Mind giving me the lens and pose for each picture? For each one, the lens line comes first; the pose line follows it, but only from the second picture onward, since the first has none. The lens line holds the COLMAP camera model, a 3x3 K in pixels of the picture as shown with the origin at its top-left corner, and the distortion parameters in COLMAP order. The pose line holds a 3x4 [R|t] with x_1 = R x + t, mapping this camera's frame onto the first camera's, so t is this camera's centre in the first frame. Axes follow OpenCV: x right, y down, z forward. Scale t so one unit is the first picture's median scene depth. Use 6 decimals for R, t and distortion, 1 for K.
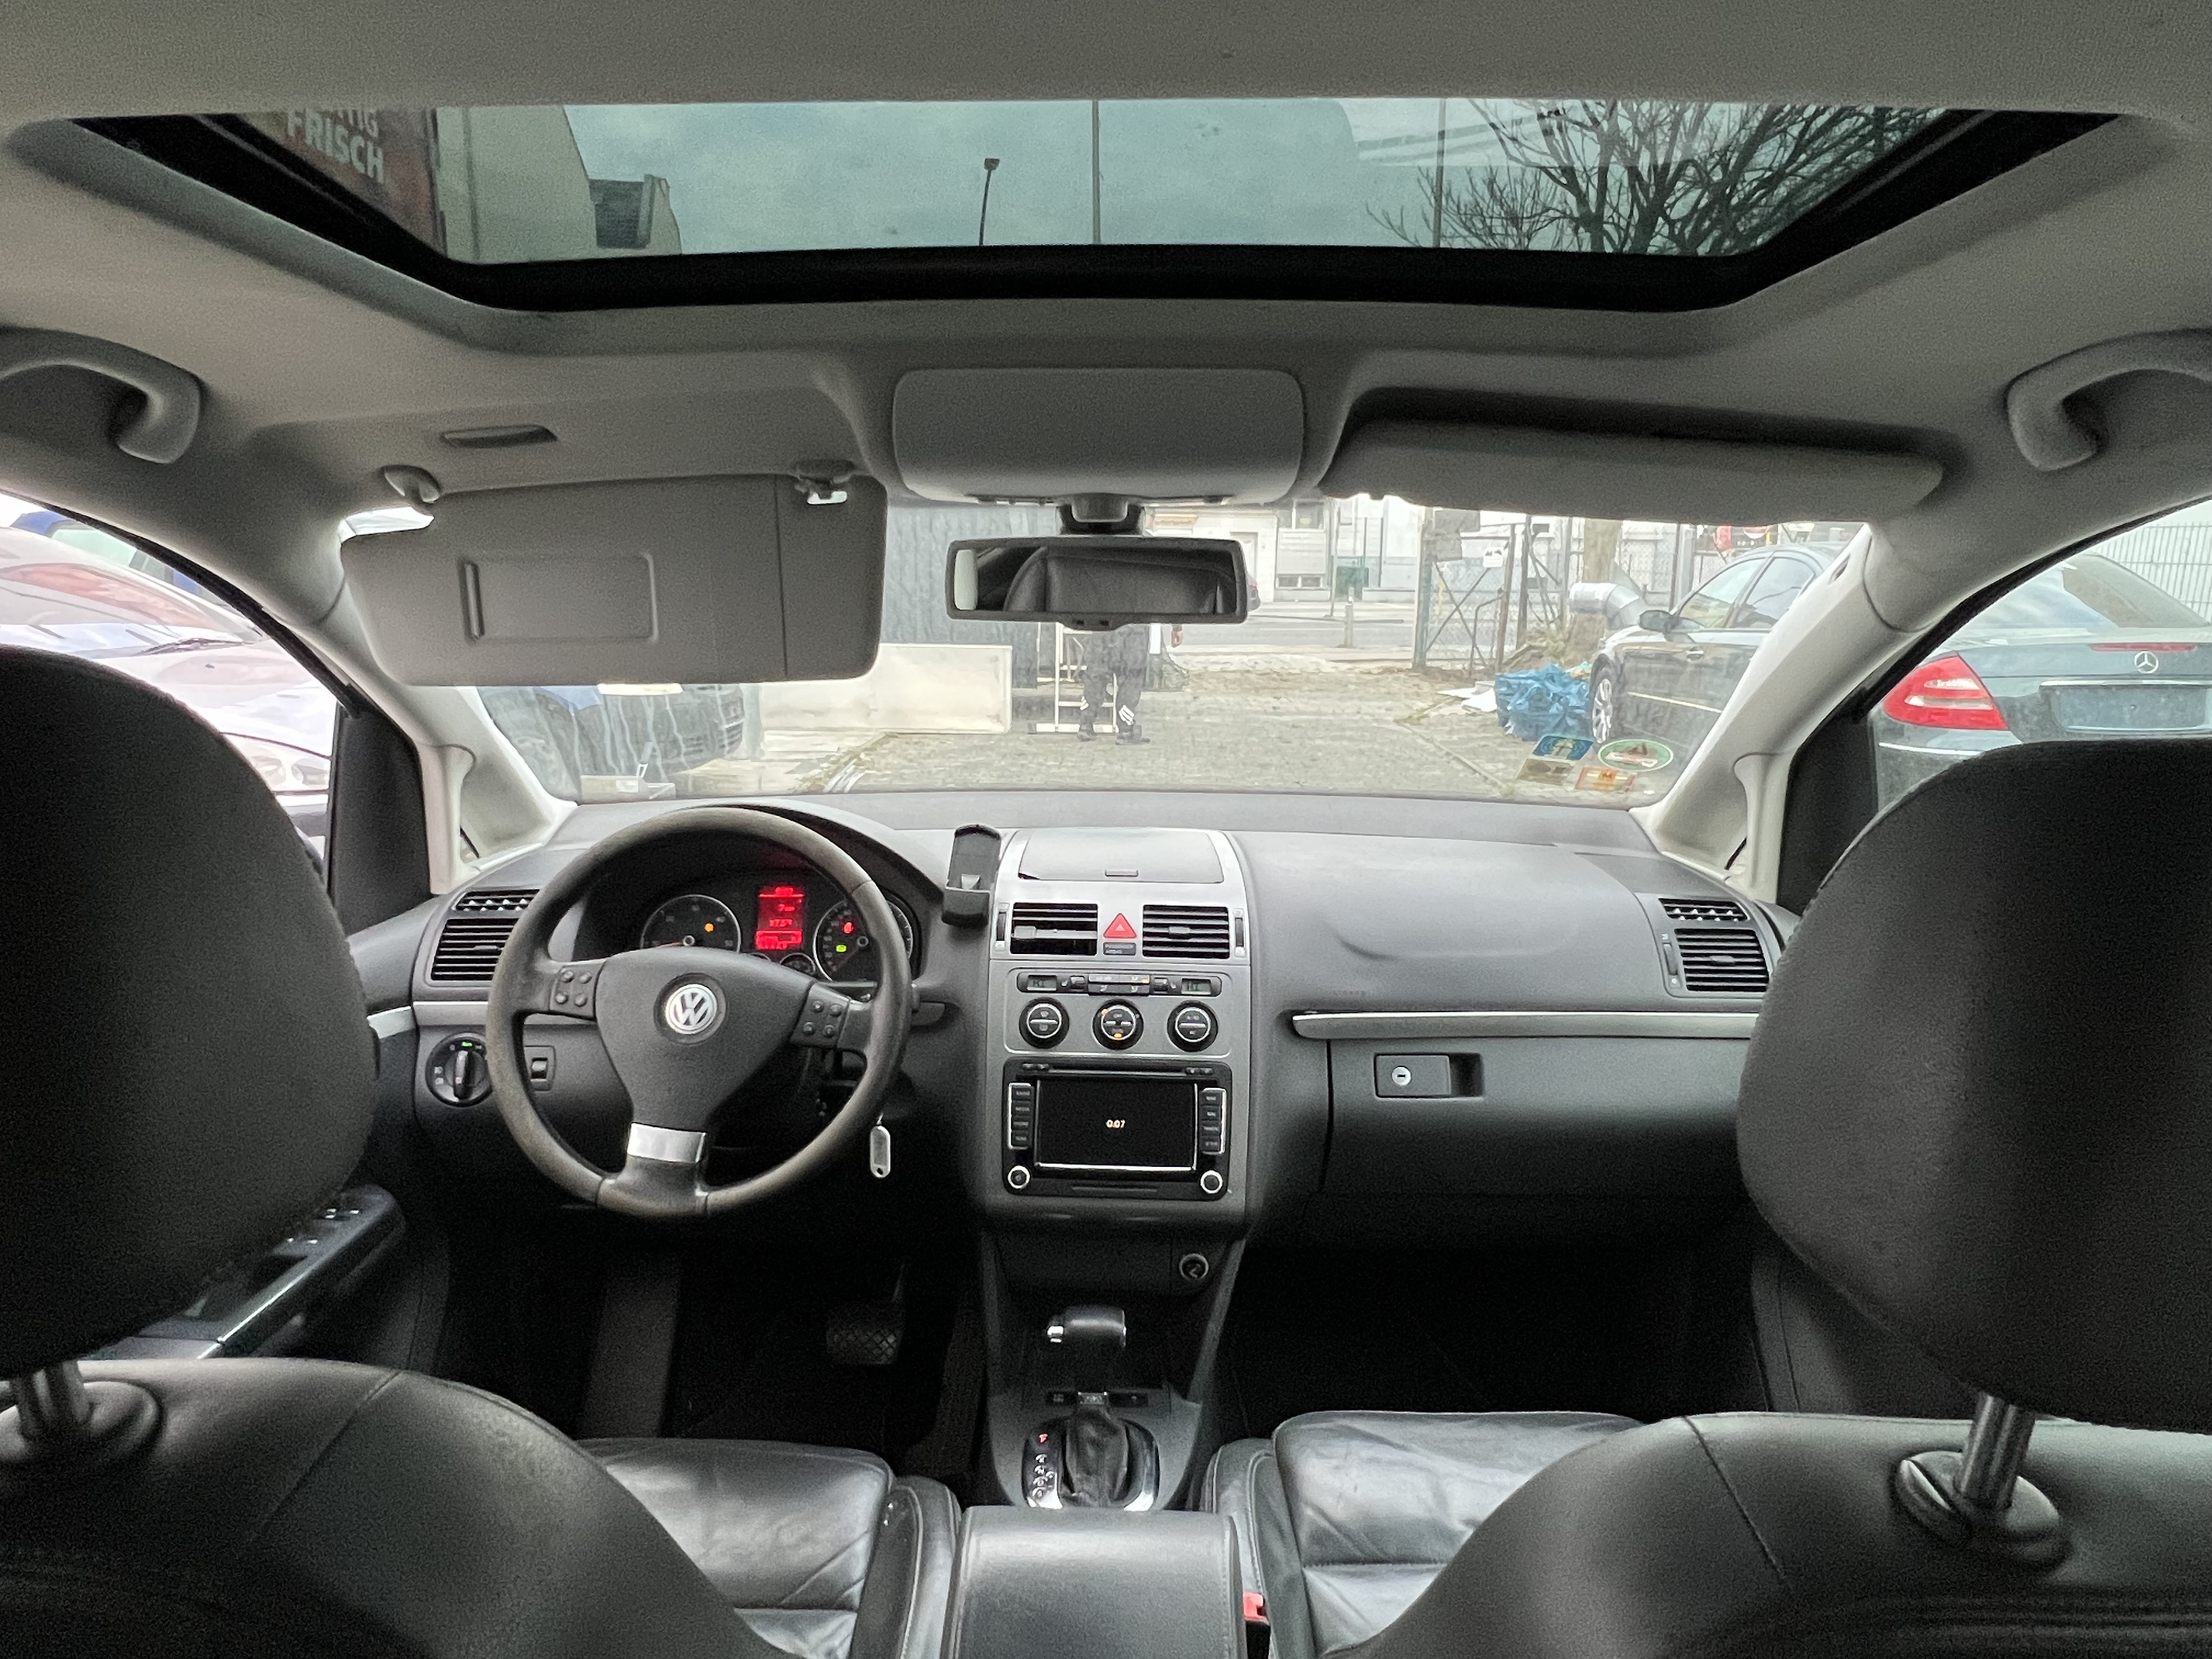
lens RADIAL K [[1289.4, 0, 1056.8], [0, 1289.4, 860.6], [0, 0, 1]] dist [0.032289, 0.000334]
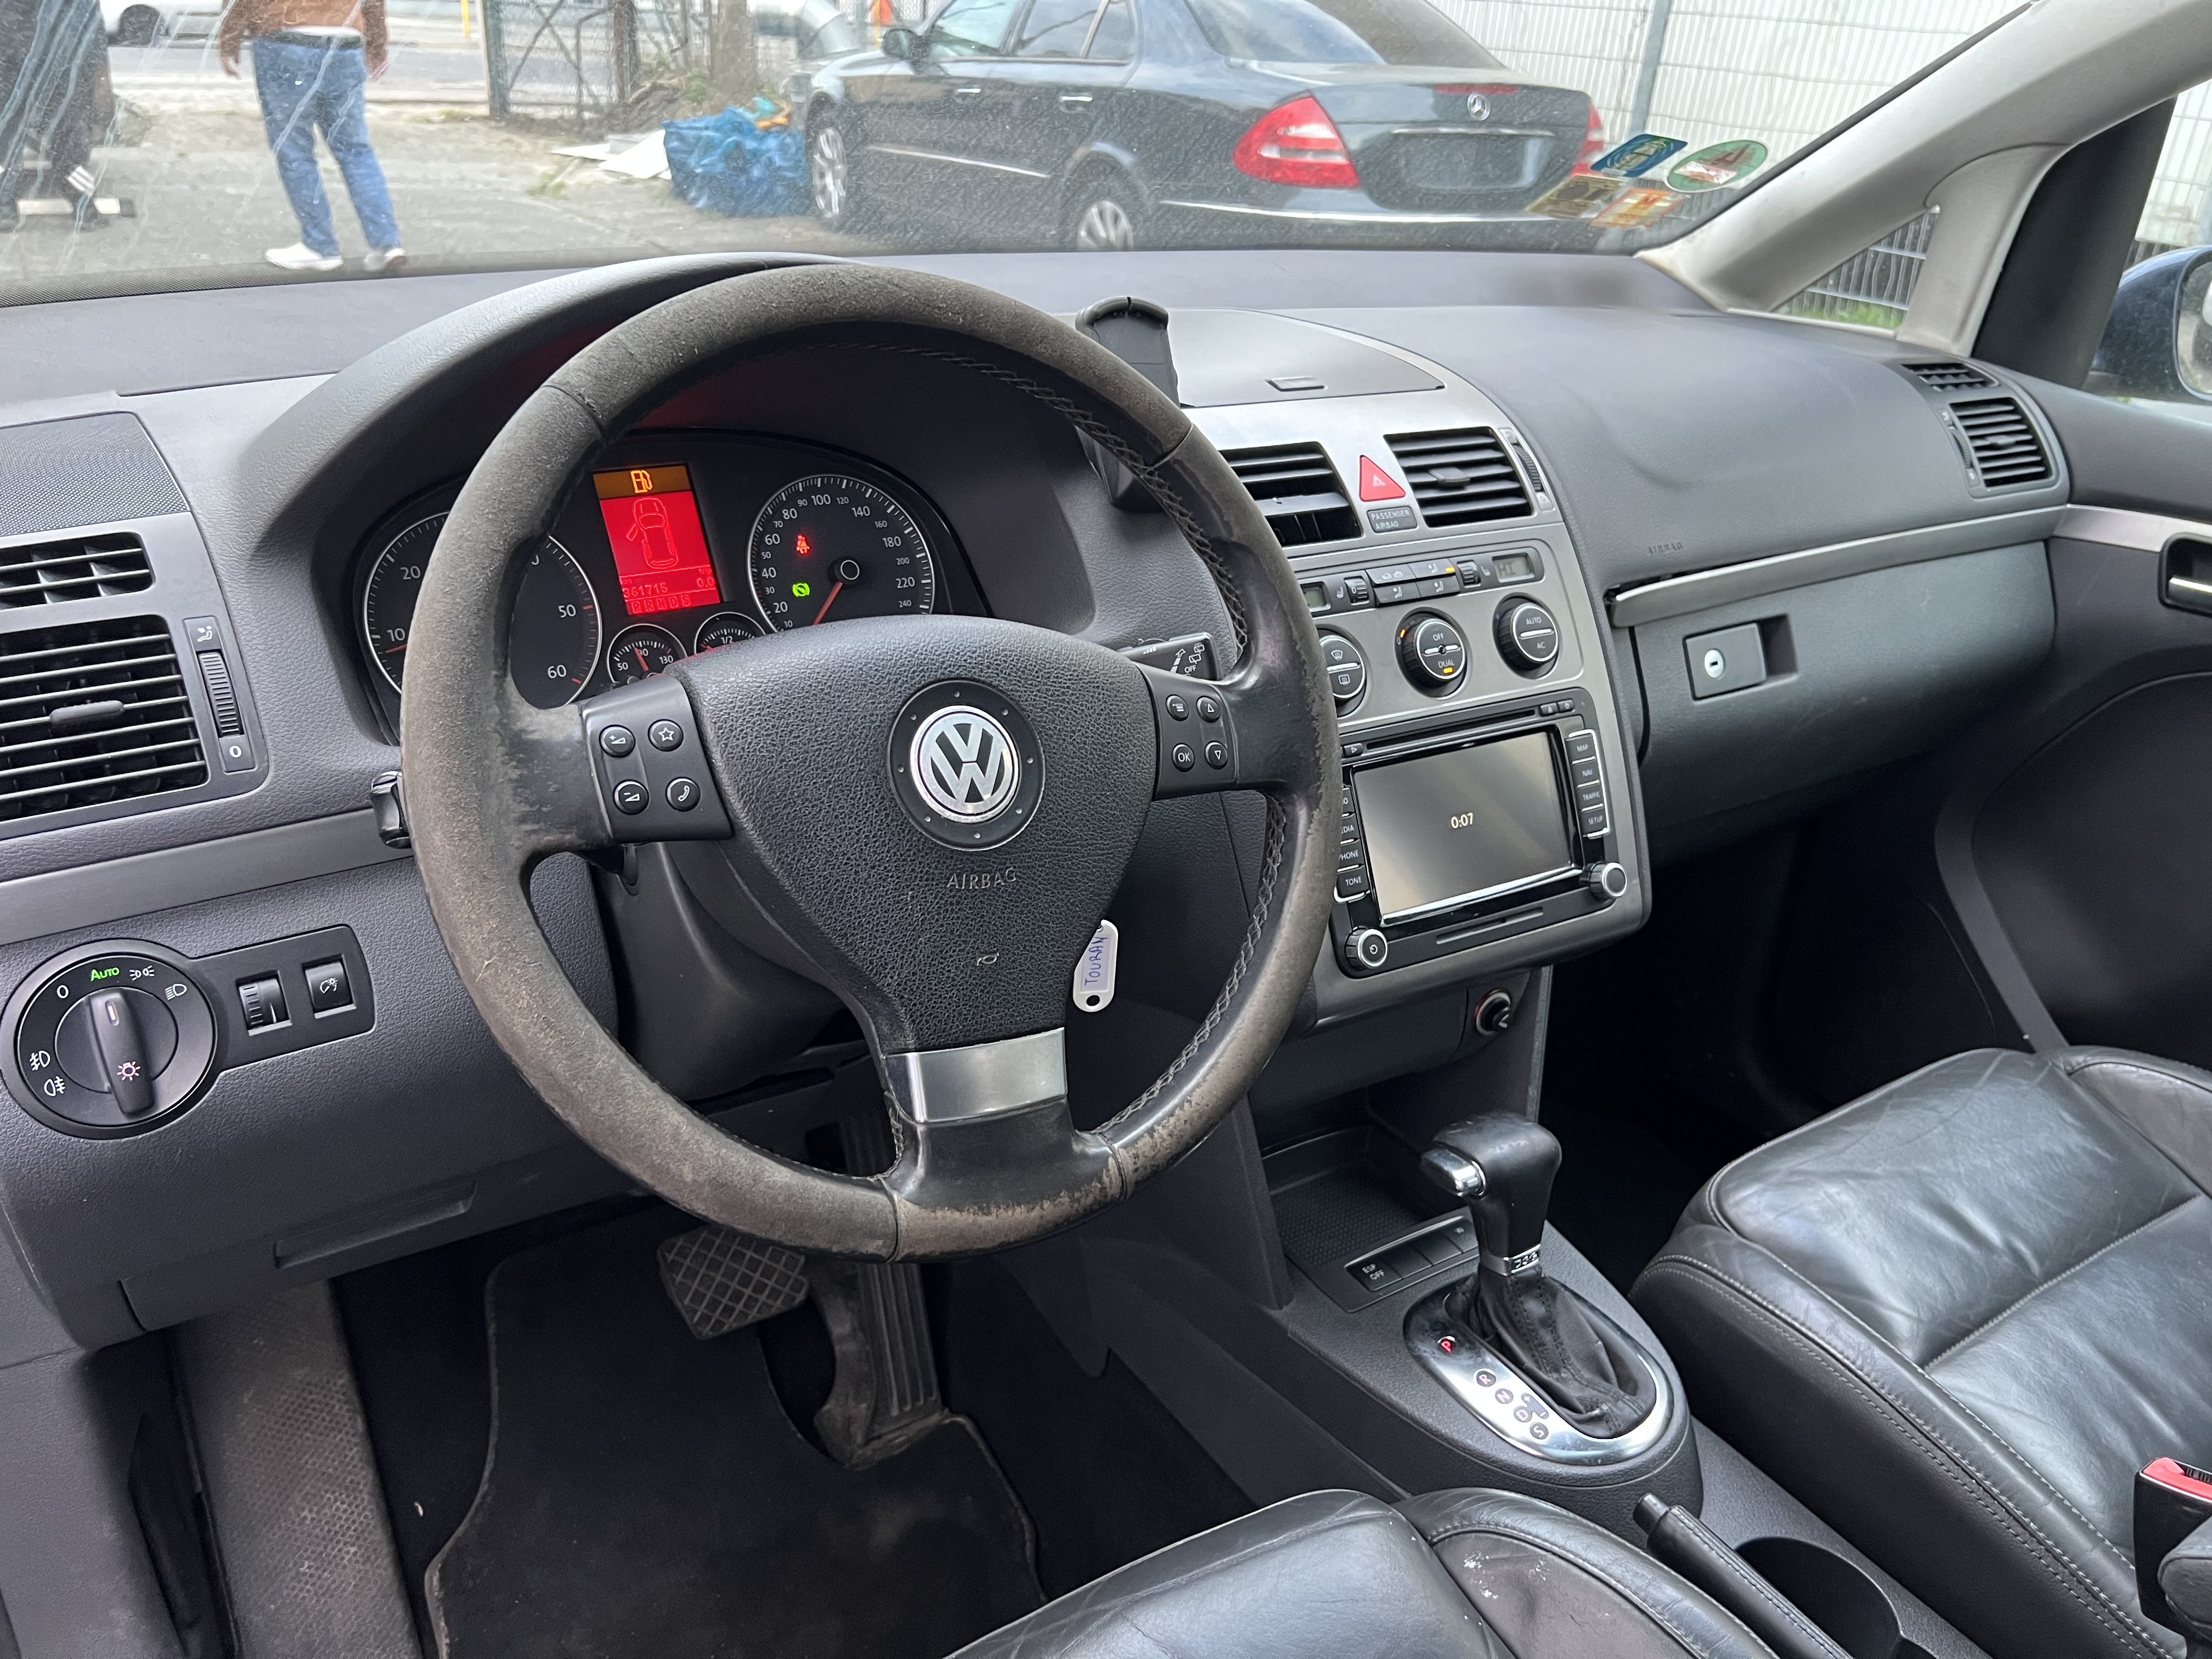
lens RADIAL K [[1658.2, 0, 1094.9], [0, 1658.2, 832.7], [0, 0, 1]] dist [0.058590, -0.065914]
pose [[0.829634, -0.207633, 0.518262, -0.460214], [0.069860, 0.959585, 0.272610, -0.006361], [-0.553920, -0.189961, 0.810610, 0.464160]]
